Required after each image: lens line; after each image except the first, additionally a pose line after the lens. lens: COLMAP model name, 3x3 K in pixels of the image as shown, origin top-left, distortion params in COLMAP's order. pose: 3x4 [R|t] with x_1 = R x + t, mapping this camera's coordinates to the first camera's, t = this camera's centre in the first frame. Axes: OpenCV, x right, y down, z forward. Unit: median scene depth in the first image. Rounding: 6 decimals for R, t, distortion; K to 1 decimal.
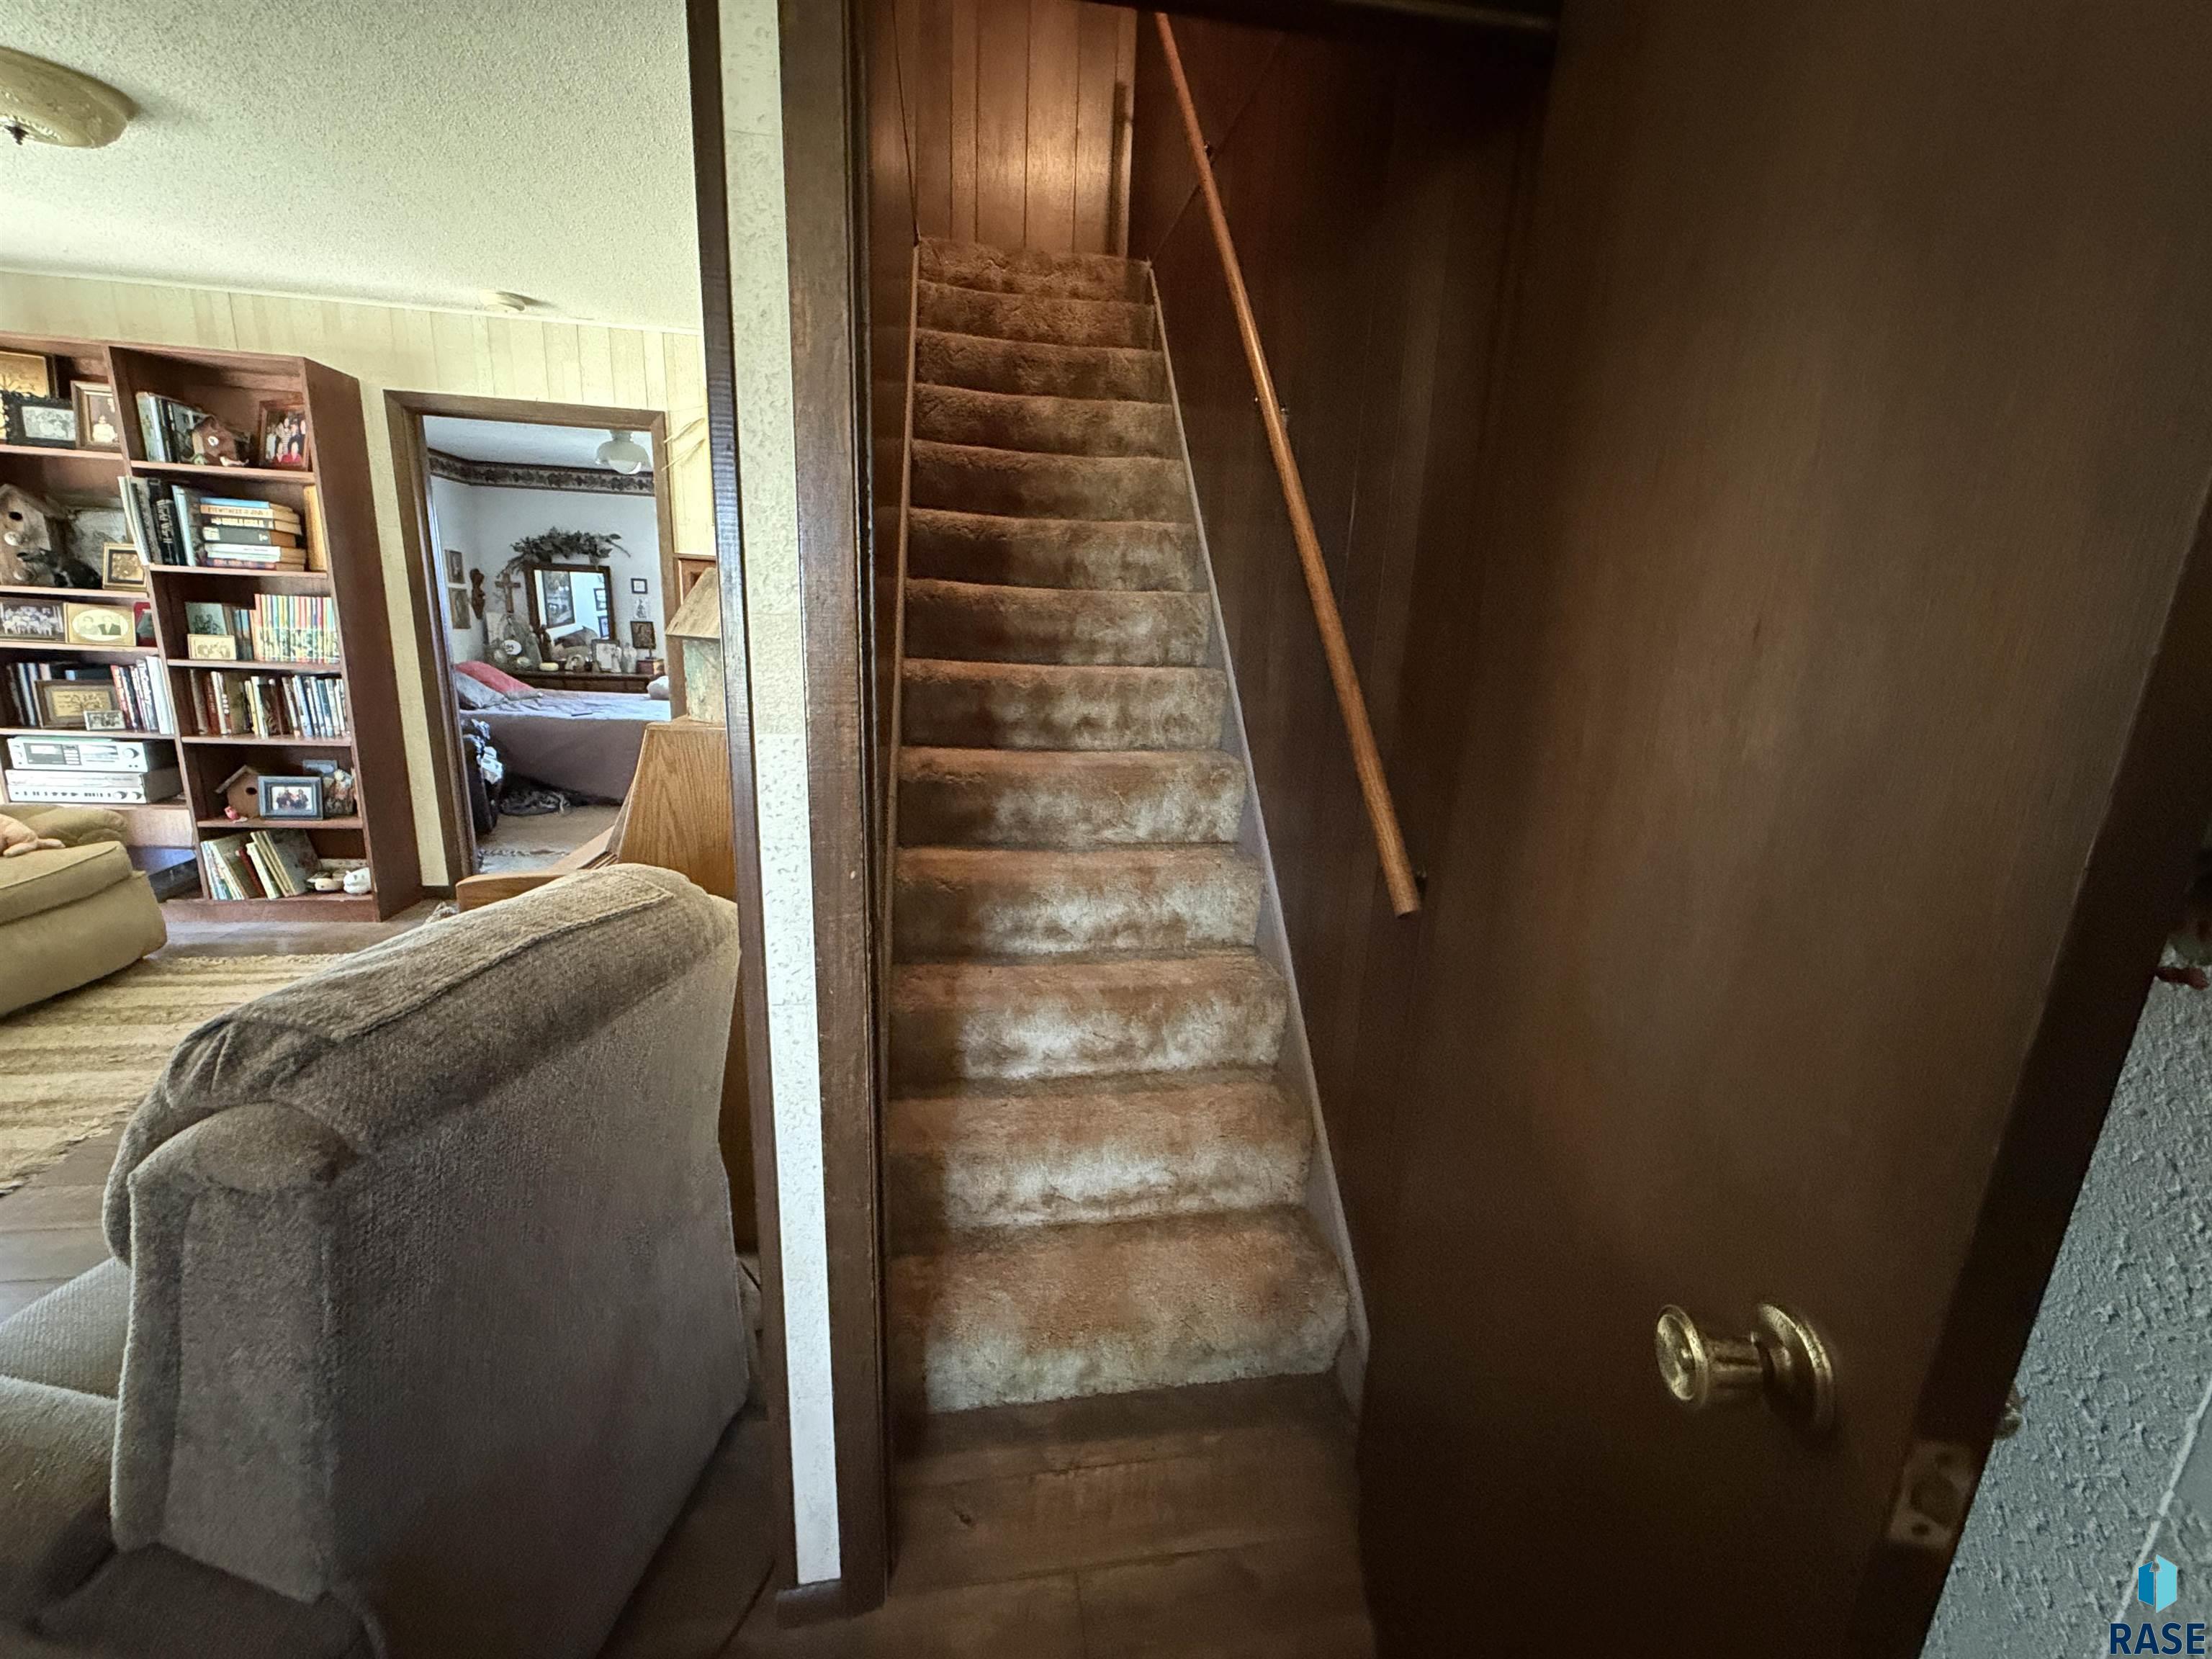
lens RADIAL K [[879.1, 0, 1098.7], [0, 879.1, 826.8], [0, 0, 1]] dist [0.002396, 0.000239]
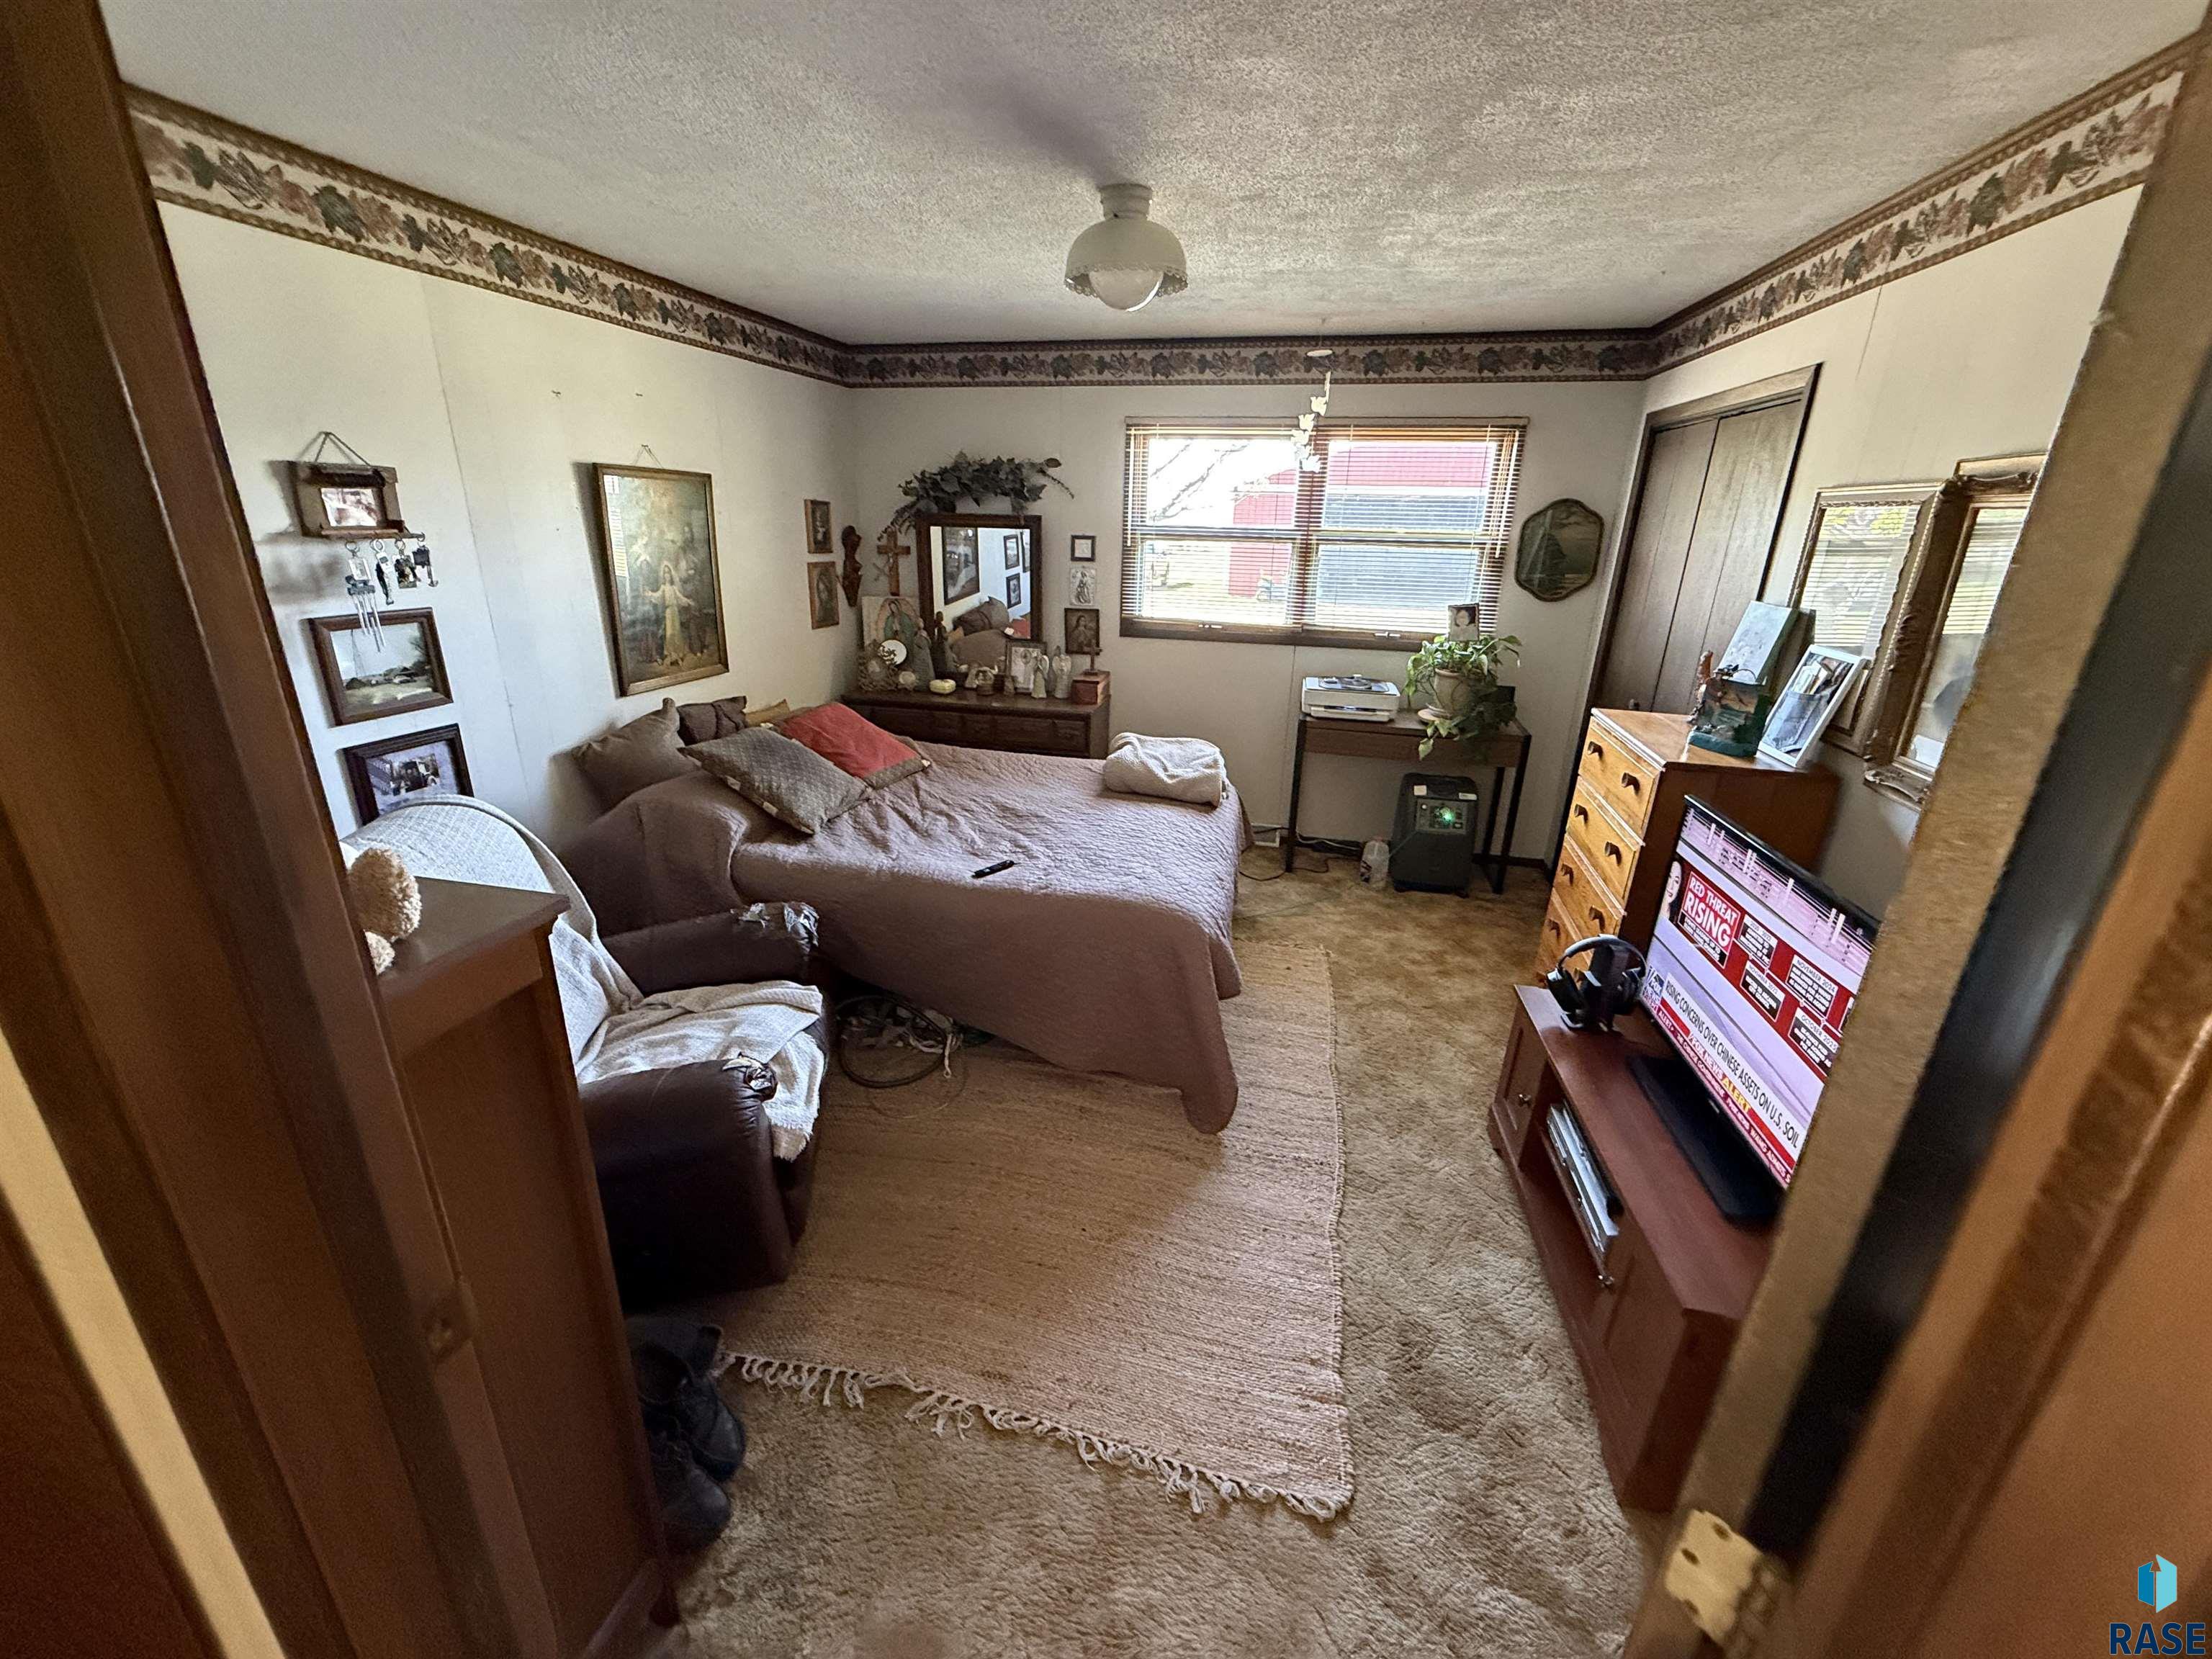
lens RADIAL K [[879.1, 0, 1098.7], [0, 879.1, 826.8], [0, 0, 1]] dist [0.002396, 0.000239]
pose [[0.926525, 0.102711, -0.361942, -0.289167], [-0.069139, 0.992113, 0.104552, -0.155653], [0.369826, -0.071845, 0.926319, 0.460787]]
